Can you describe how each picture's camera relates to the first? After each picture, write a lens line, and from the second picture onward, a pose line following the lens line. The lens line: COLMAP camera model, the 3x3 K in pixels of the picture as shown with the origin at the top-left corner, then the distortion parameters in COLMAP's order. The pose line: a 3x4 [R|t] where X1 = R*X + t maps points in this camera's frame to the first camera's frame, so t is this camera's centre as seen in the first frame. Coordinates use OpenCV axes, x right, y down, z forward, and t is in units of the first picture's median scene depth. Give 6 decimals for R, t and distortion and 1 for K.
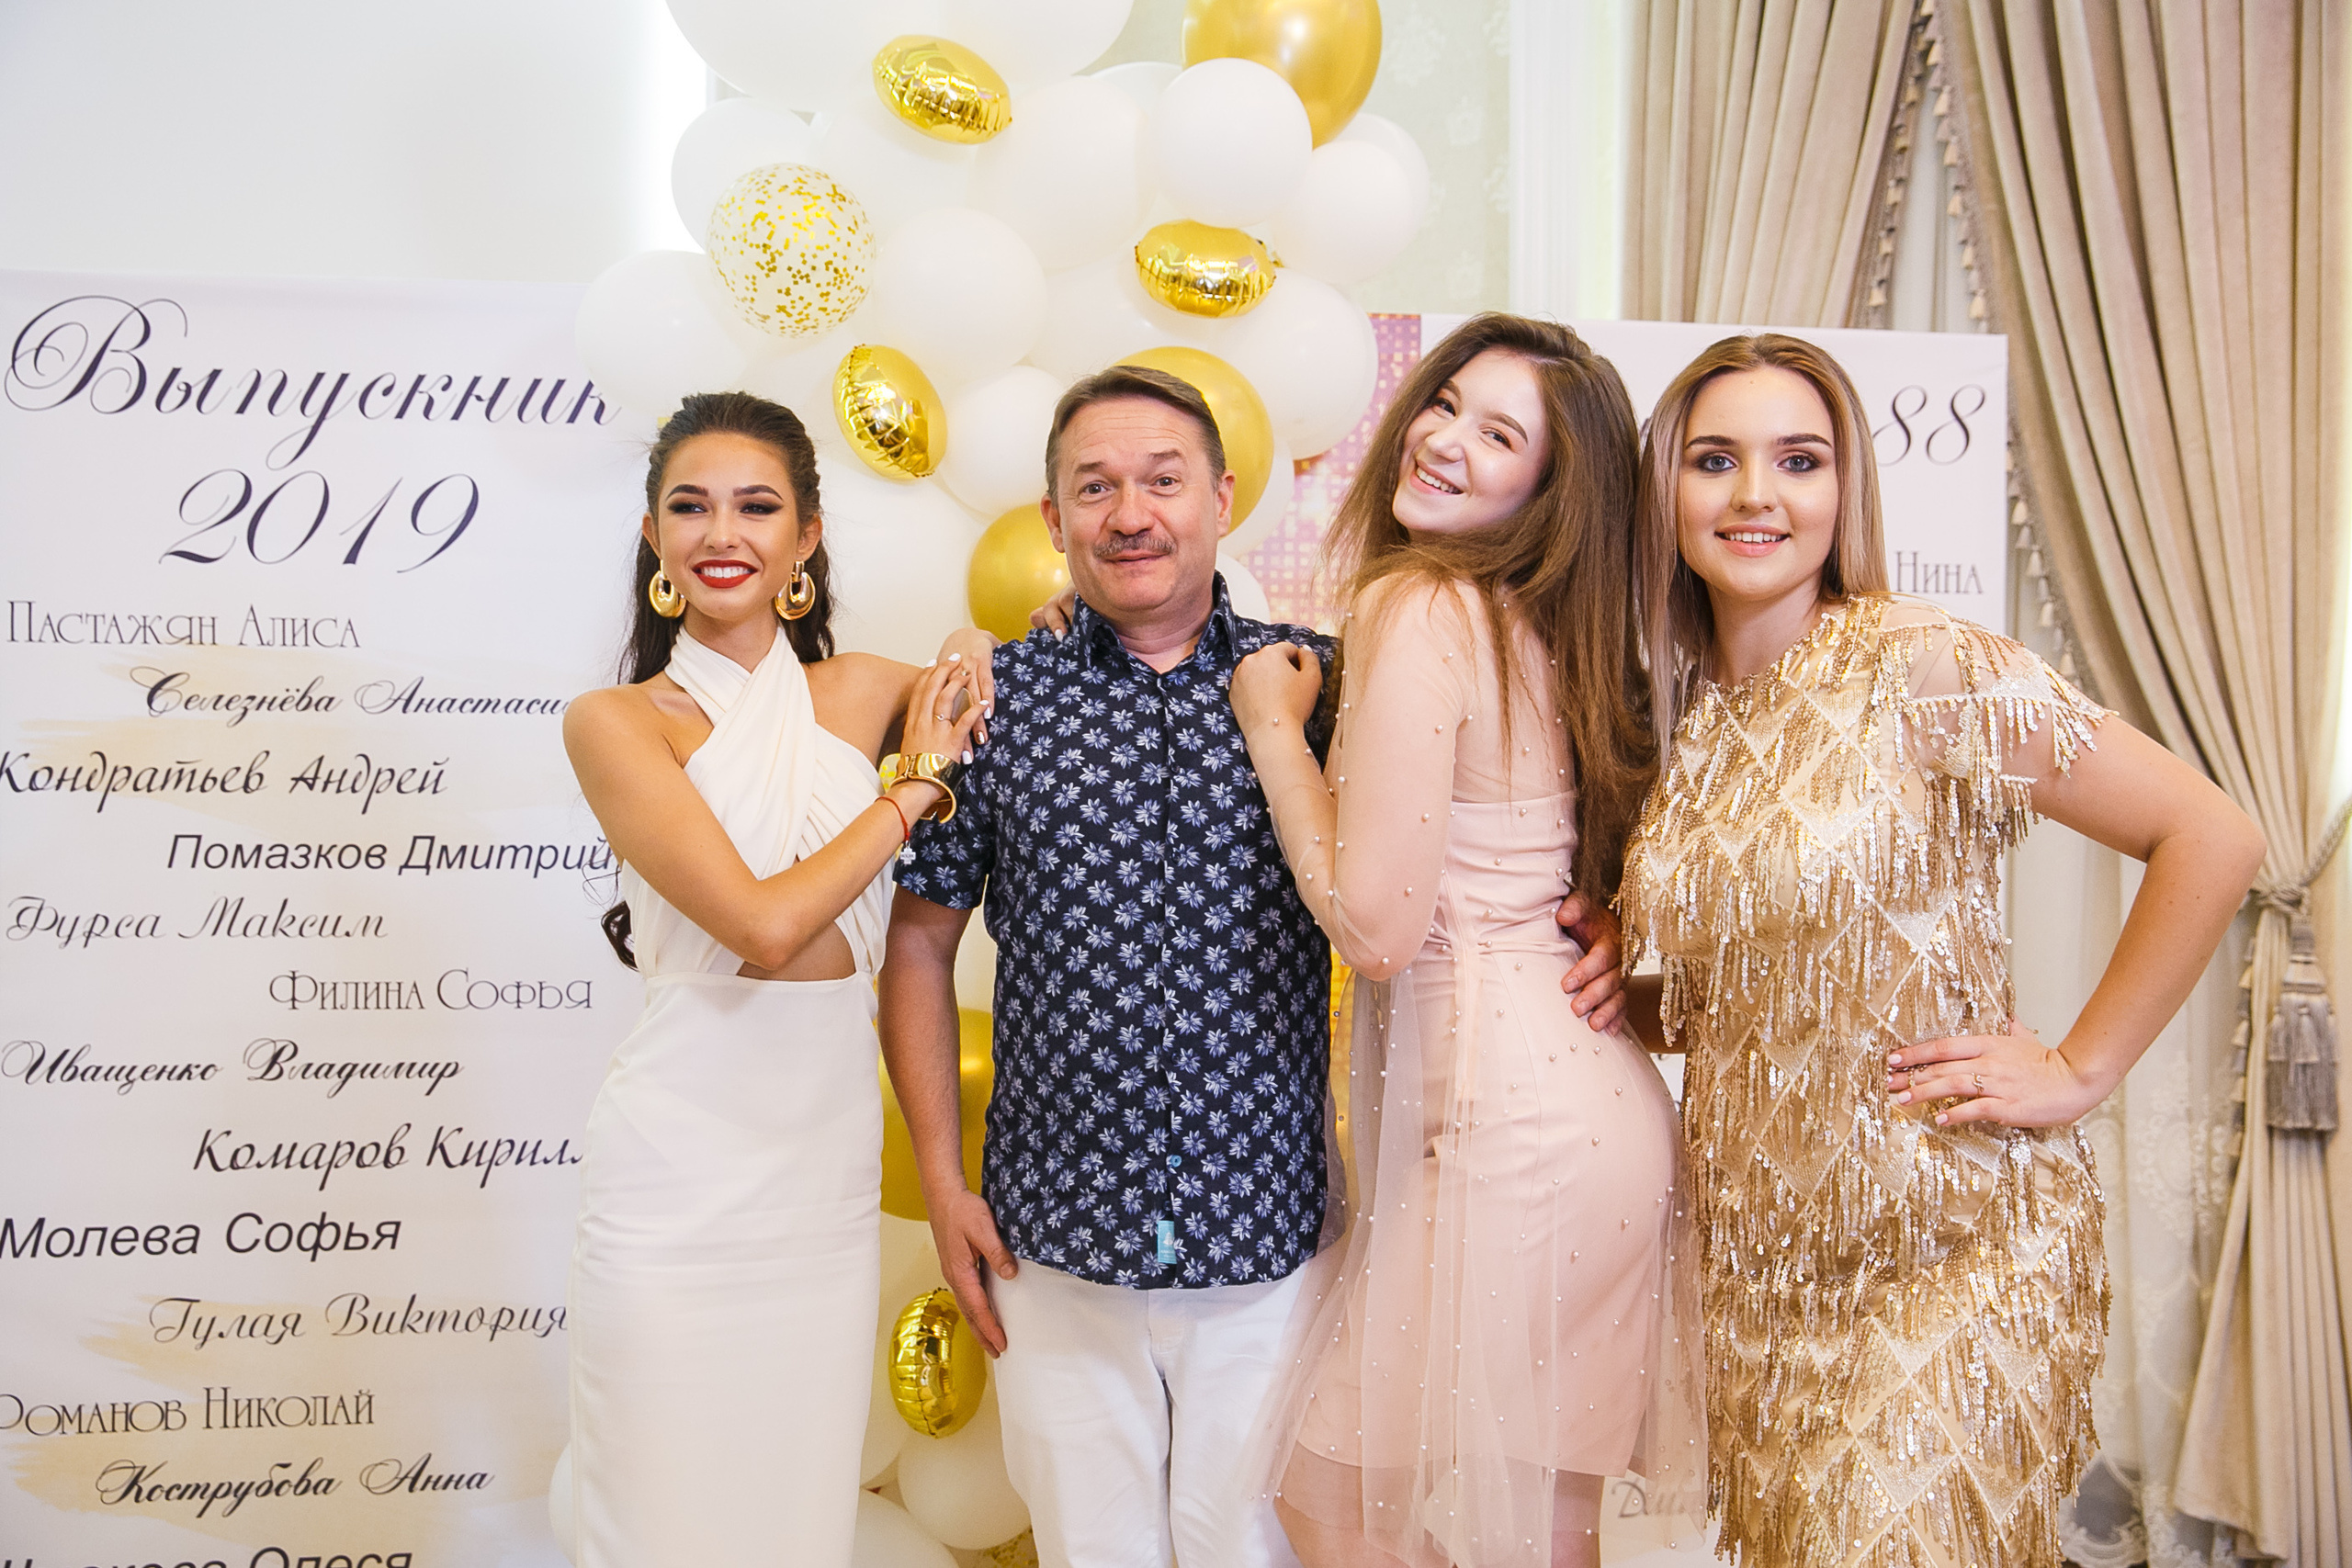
lens RADIAL K [[2346.6, 0, 1176.0], [0, 2346.6, 784.0], [0, 0, 1]] dist [-0.032669, 0.124416]
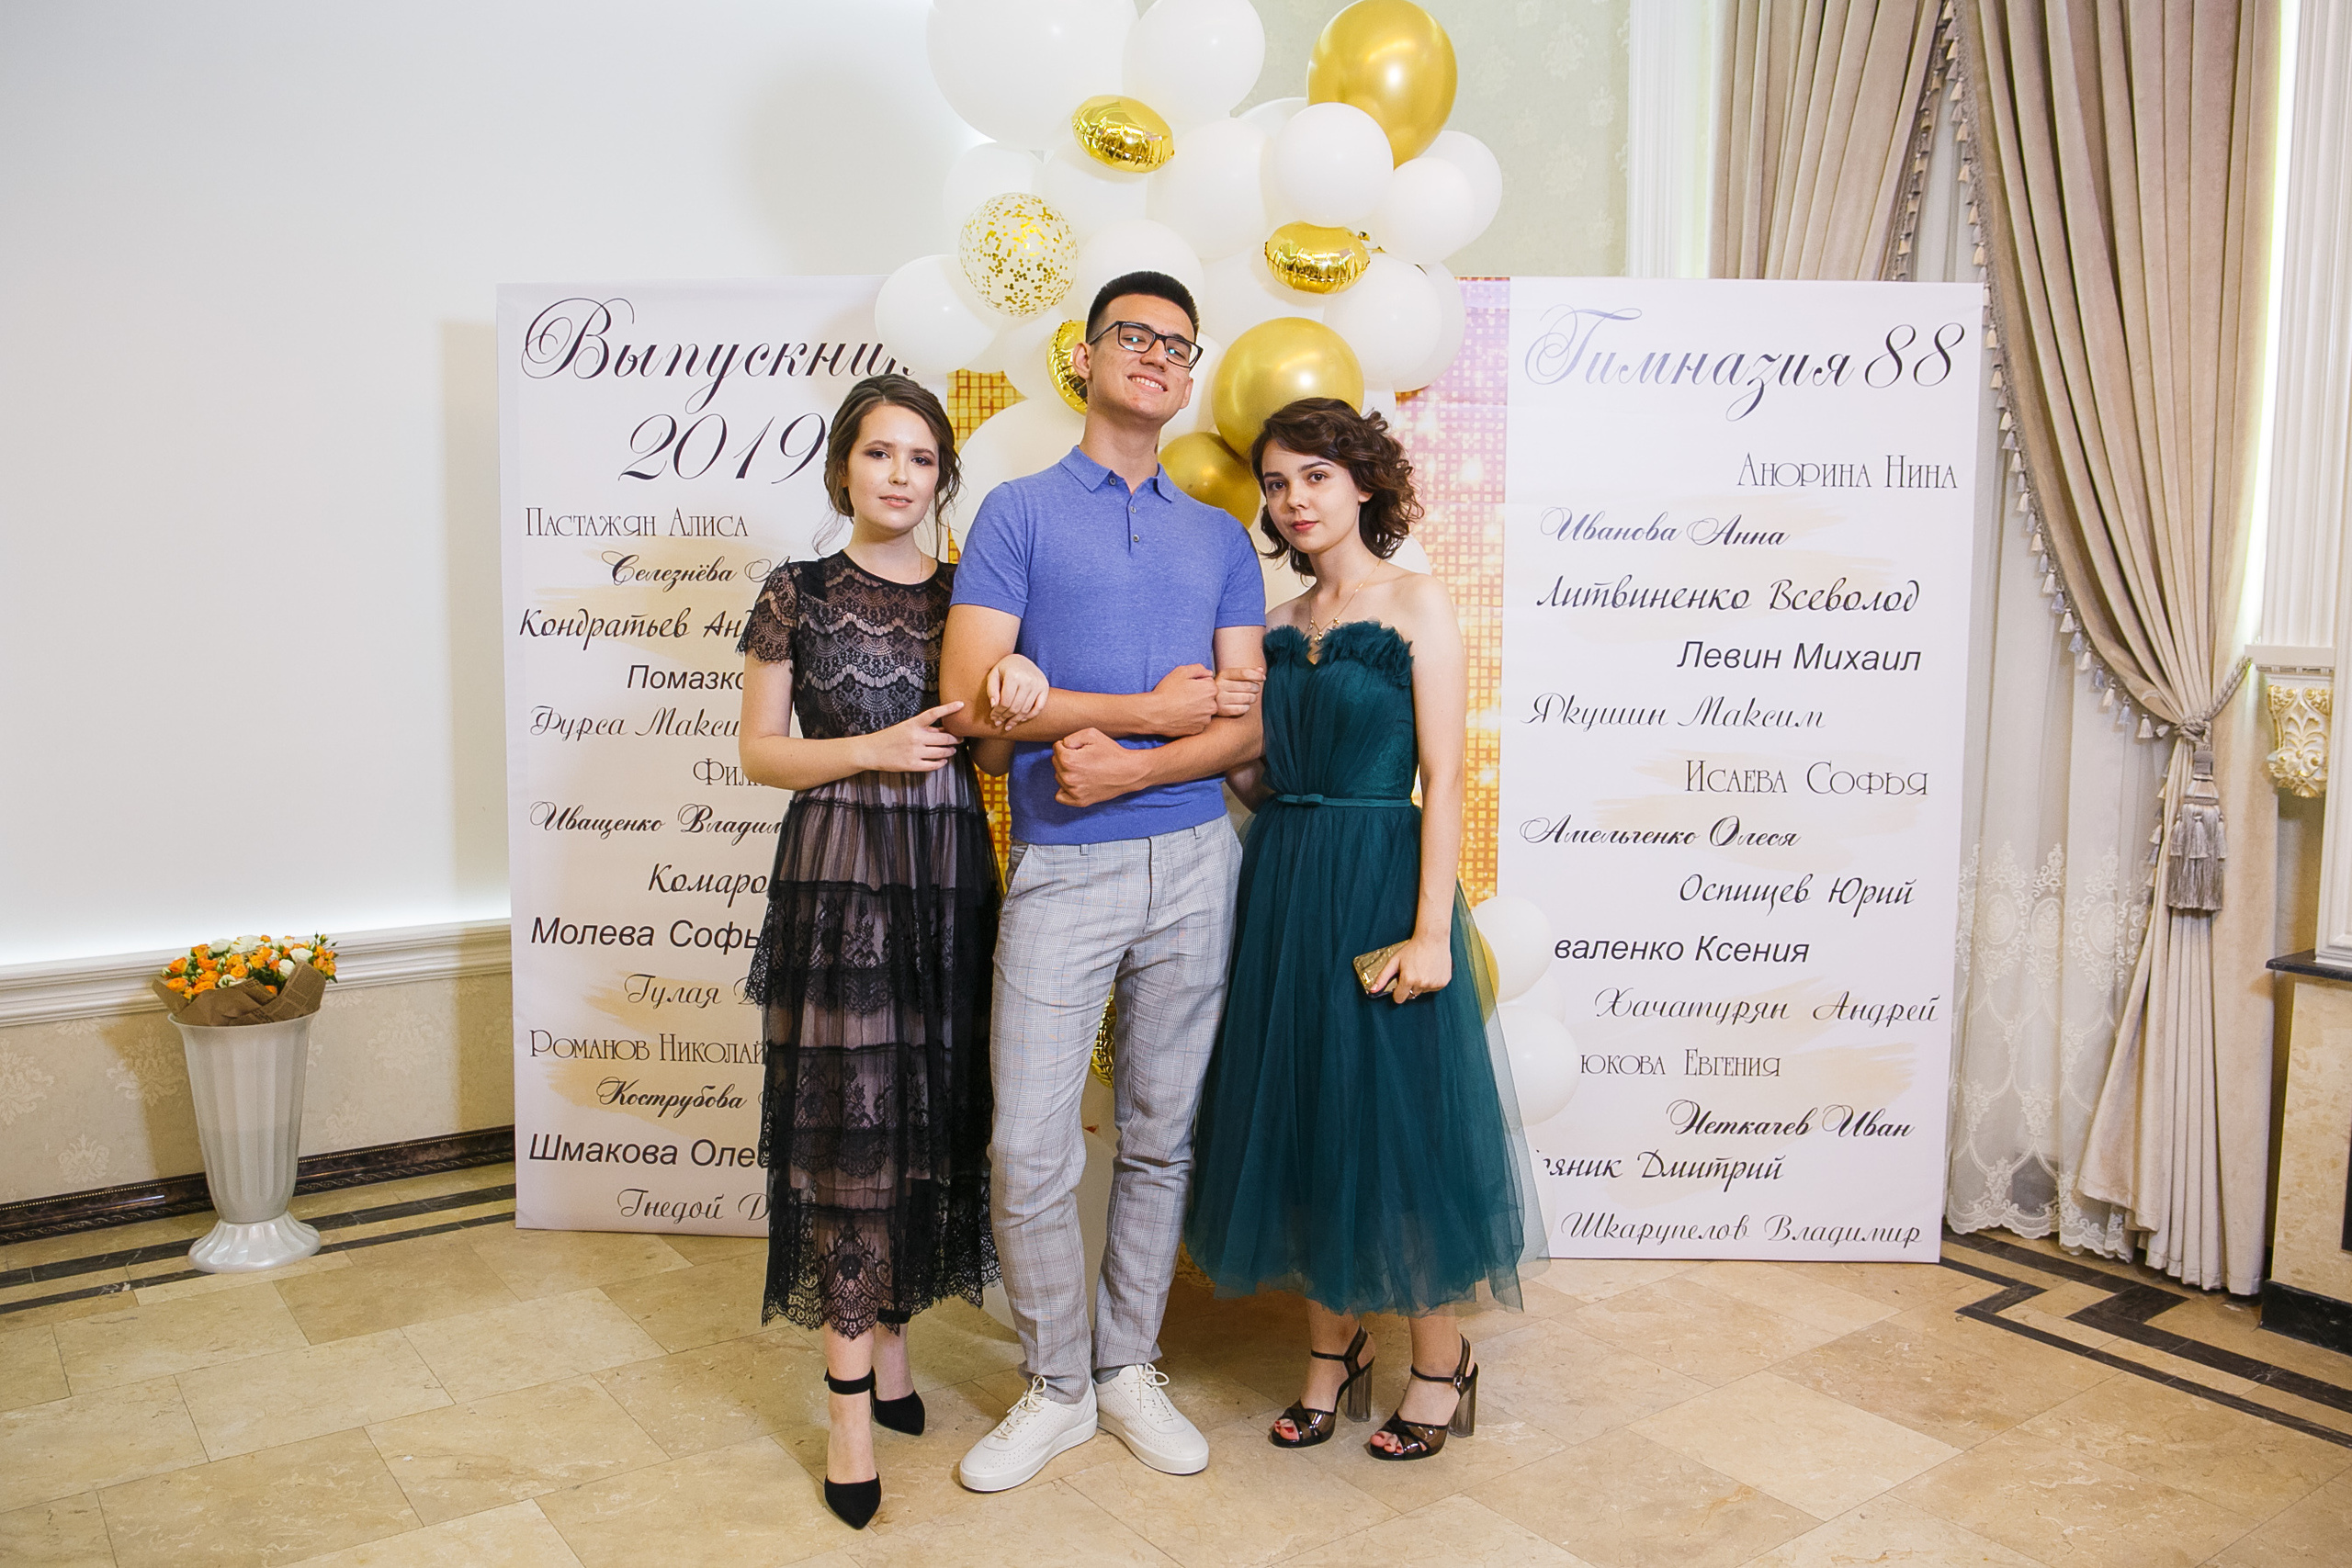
lens RADIAL K [[1869.3, 0, 1142.3], [0, 1869.3, 782.4], [0, 0, 1]] dist [-0.097410, 0.088990]
pose [[0.981667, 0.020955, -0.189449, 0.109923], [-0.002699, 0.995367, 0.096113, -0.017873], [0.190585, -0.093839, 0.977175, -0.087269]]
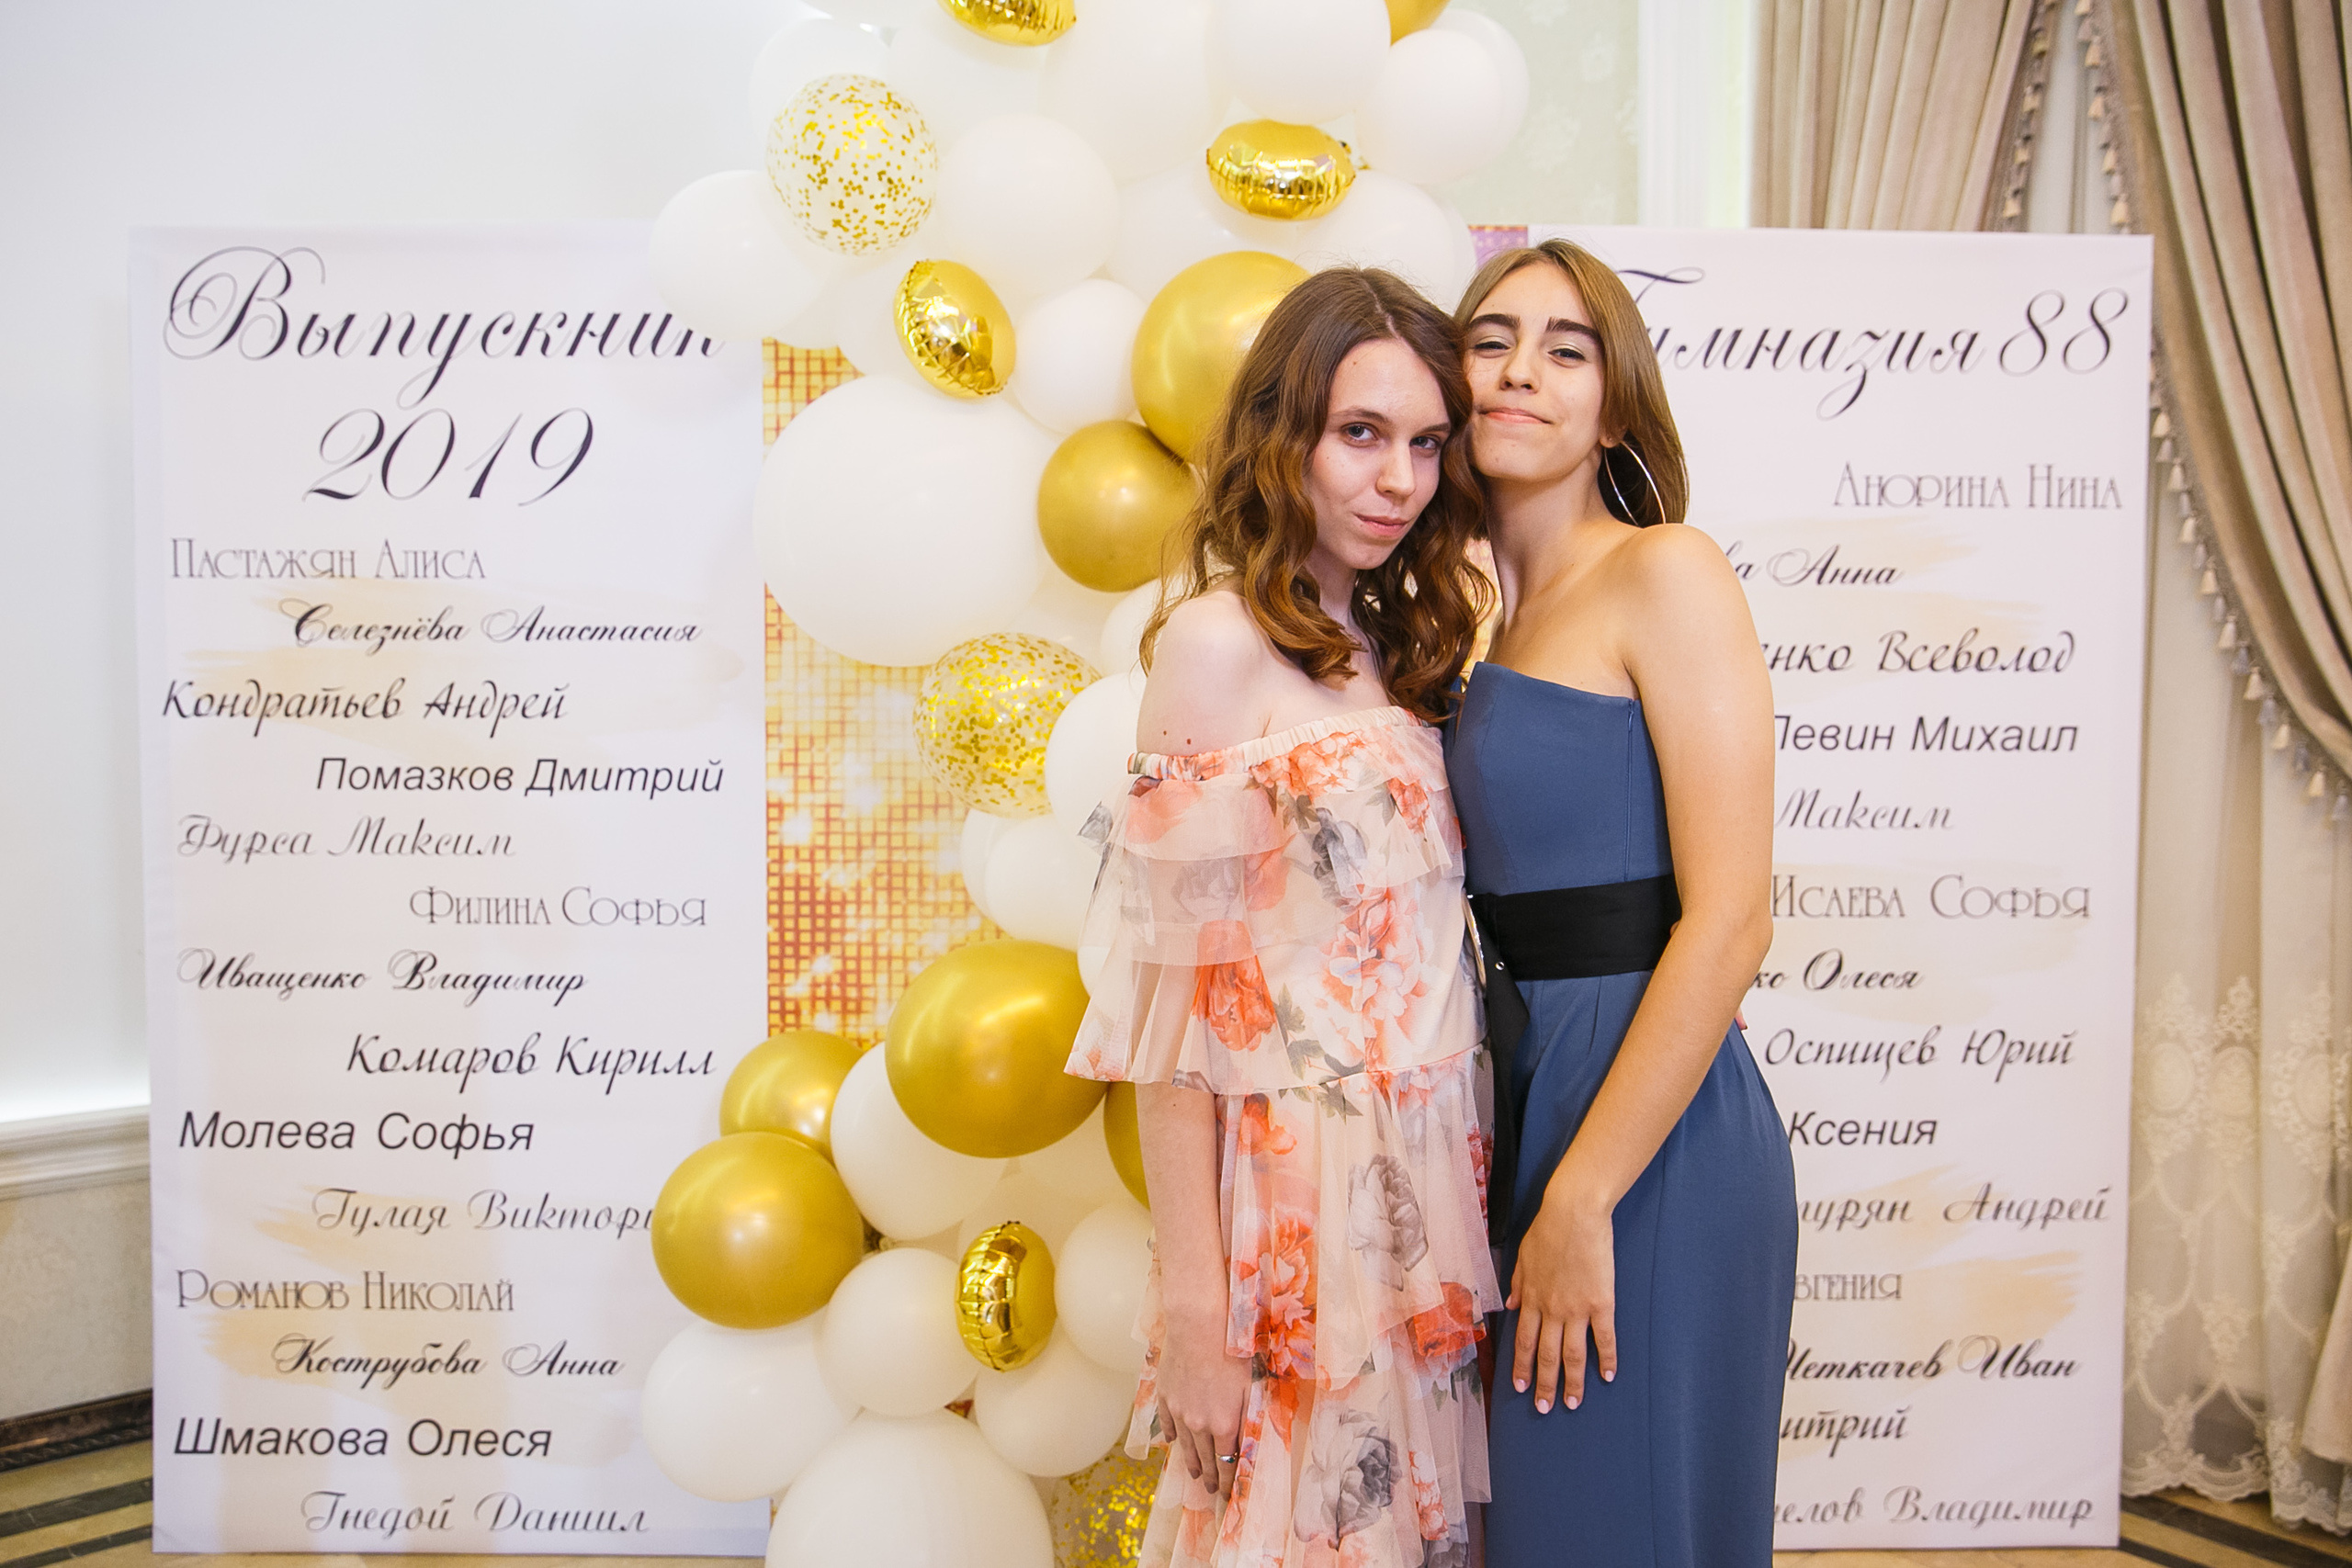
lens RADIAL K [[1937.9, 0, 1158.0], [0, 1937.9, 784.8], [0, 0, 1]] dist [-0.084670, 0.099286]
pose [[0.992276, 0.004263, -0.123976, 0.054294], [0.002003, 0.998729, 0.050372, -0.008871], [0.124033, -0.050231, 0.991006, 0.185301]]
